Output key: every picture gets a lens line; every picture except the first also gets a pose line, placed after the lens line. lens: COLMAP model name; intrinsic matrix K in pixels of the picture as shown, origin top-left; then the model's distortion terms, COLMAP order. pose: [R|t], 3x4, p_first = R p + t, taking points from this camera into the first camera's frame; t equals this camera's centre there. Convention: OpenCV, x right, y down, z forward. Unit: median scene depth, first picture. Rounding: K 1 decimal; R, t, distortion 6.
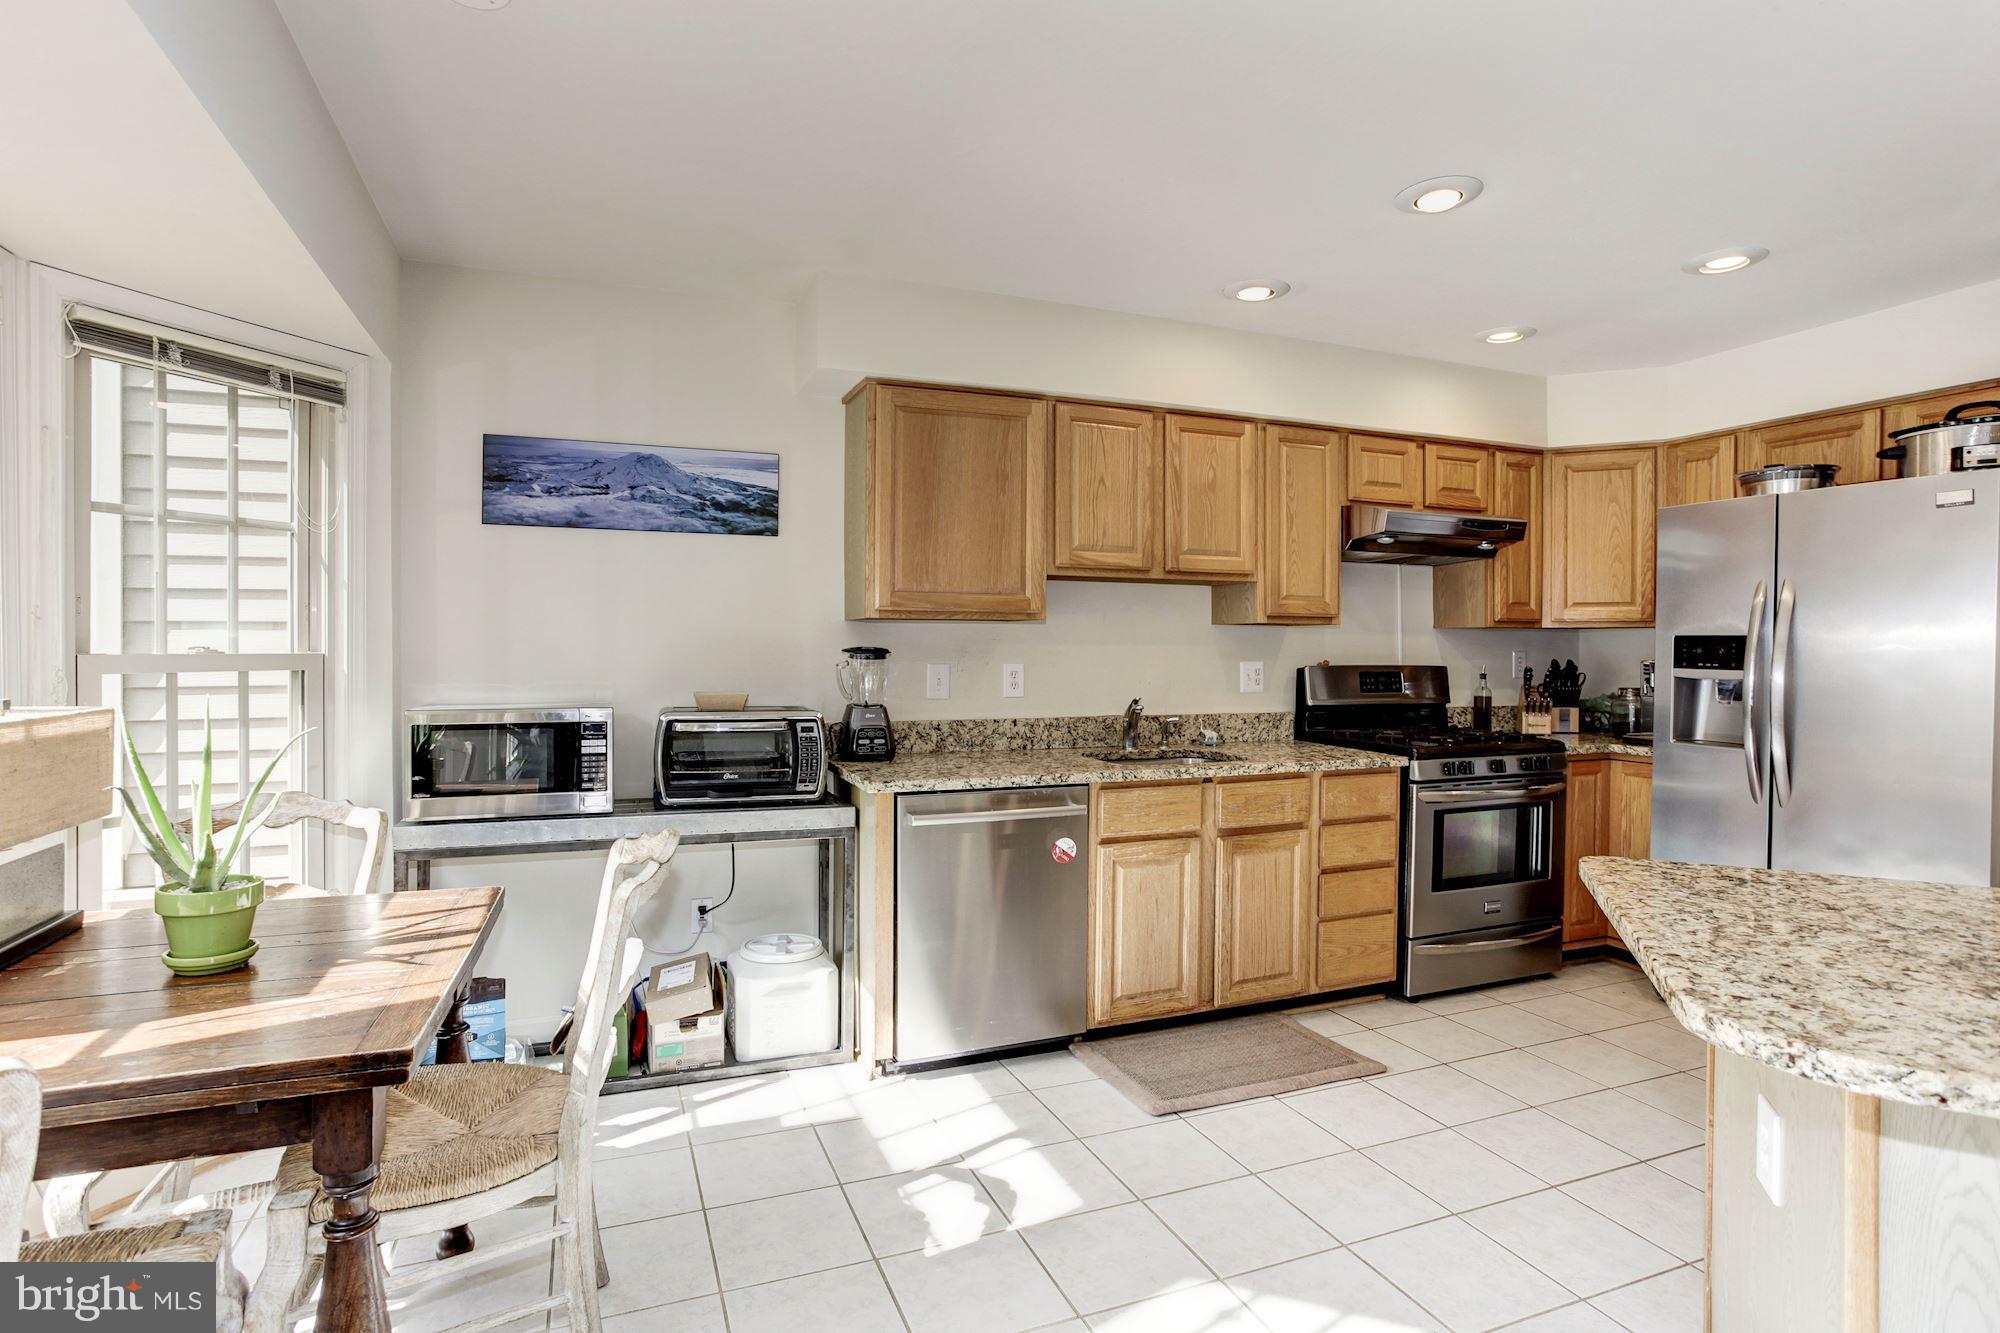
lens RADIAL K [[964.9, 0, 953.7], [0, 964.9, 648.2], [0, 0, 1]] dist [-0.027934, 0.025909]
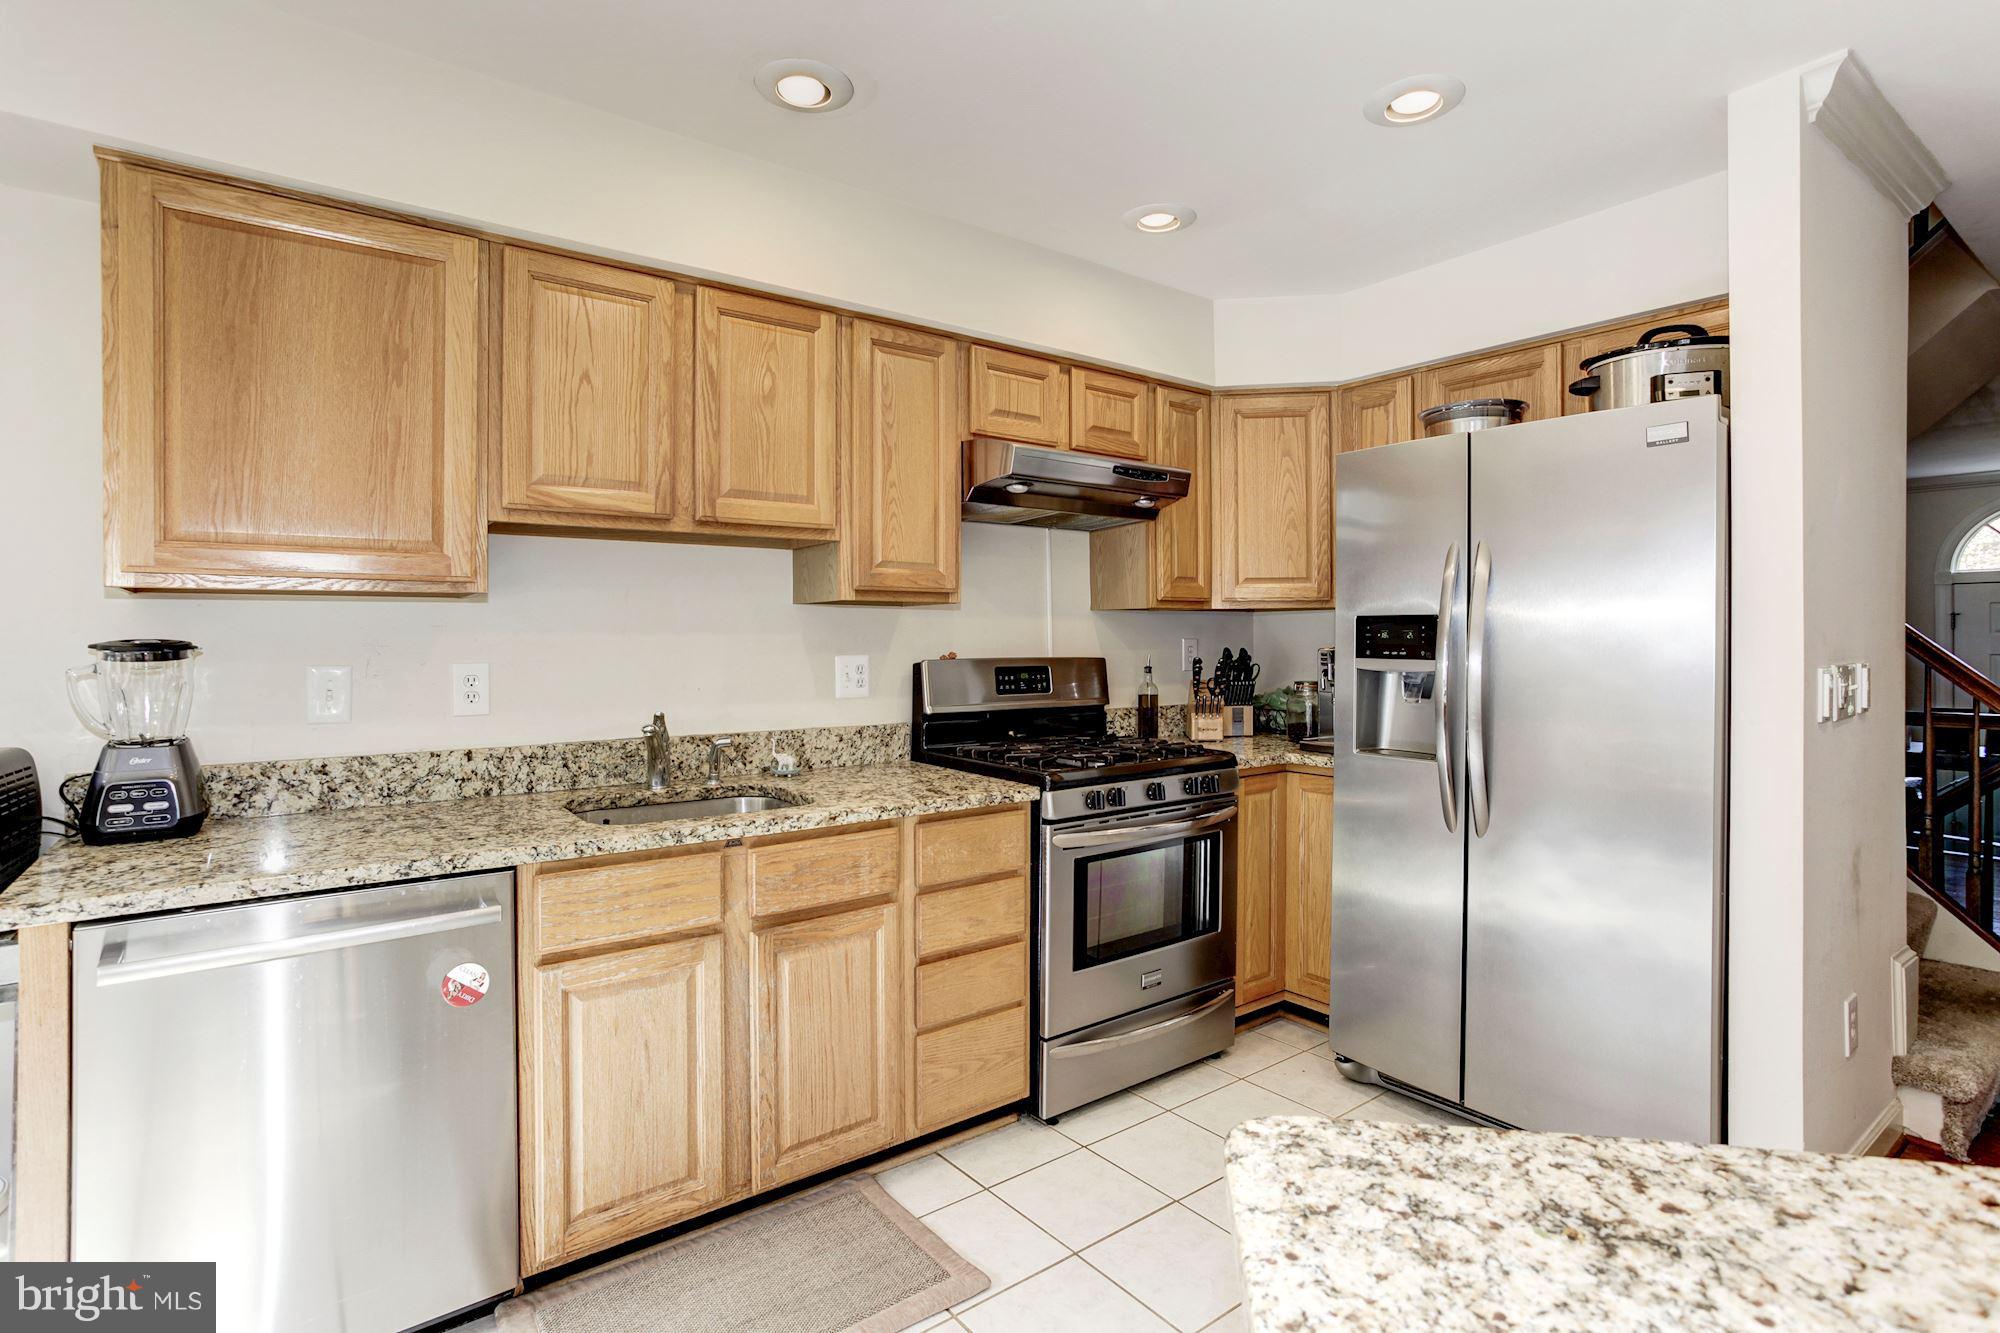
lens RADIAL K [[996.1, 0, 945.7], [0, 996.1, 632.7], [0, 0, 1]] dist [-0.031018, 0.032868]
pose [[0.963294, -0.006256, 0.268376, 0.207070], [0.008193, 0.999948, -0.006100, 0.002432], [-0.268324, 0.008075, 0.963295, 0.302592]]
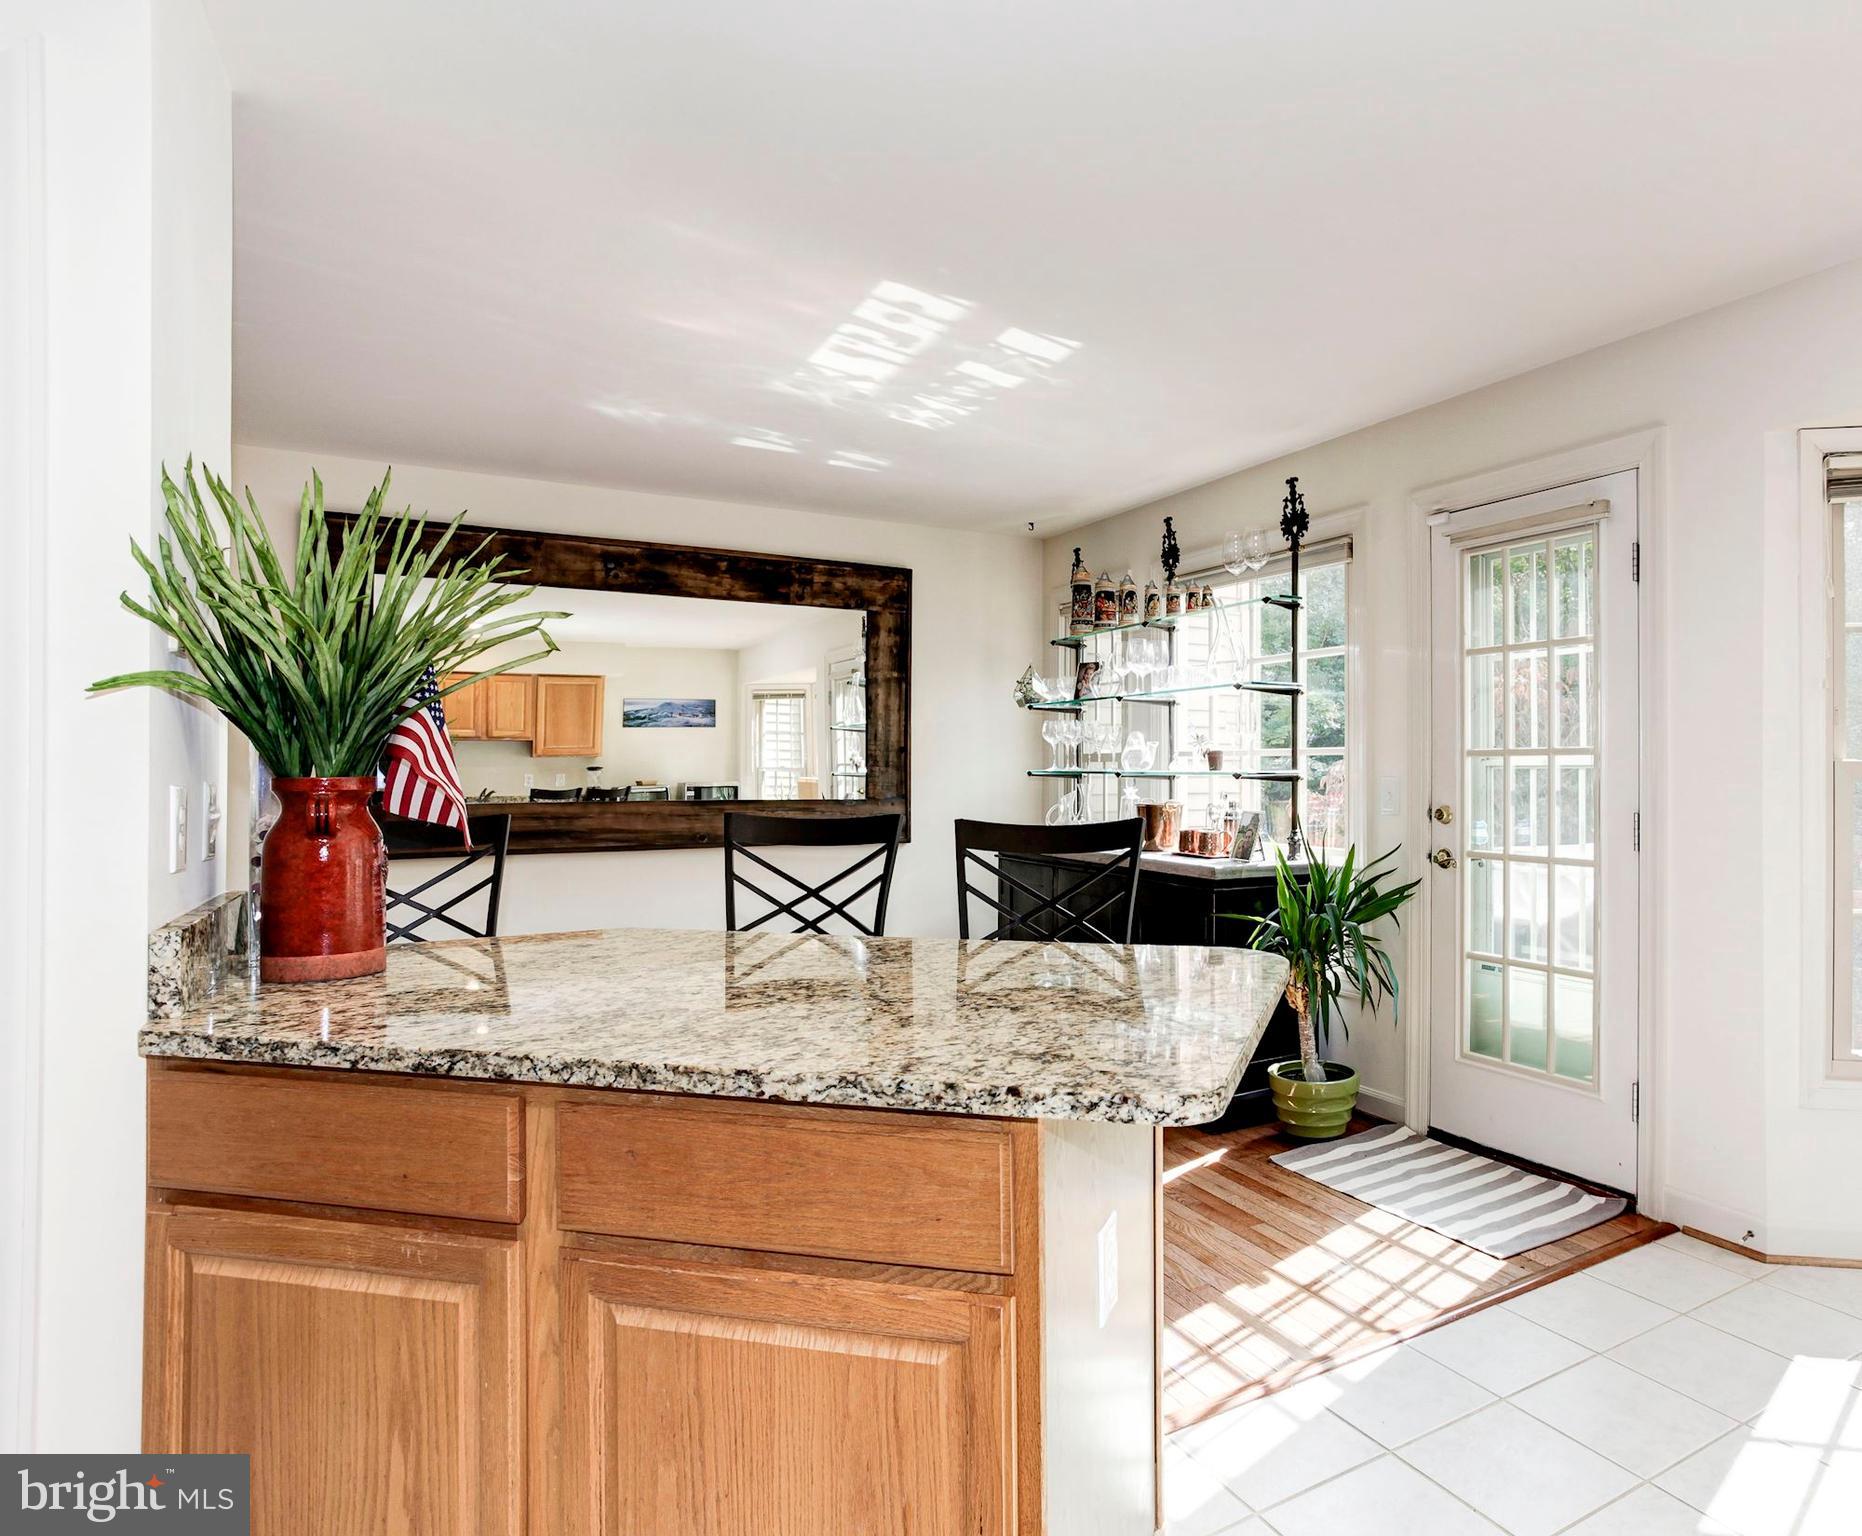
lens RADIAL K [[1153.2, 0, 1139.9], [0, 1153.2, 761.6], [0, 0, 1]] dist [-0.057269, 0.043352]
pose [[-0.974944, -0.006153, -0.222363, 0.429533], [-0.006151, 0.999981, -0.000700, 0.014418], [0.222364, 0.000685, -0.974964, 0.840344]]
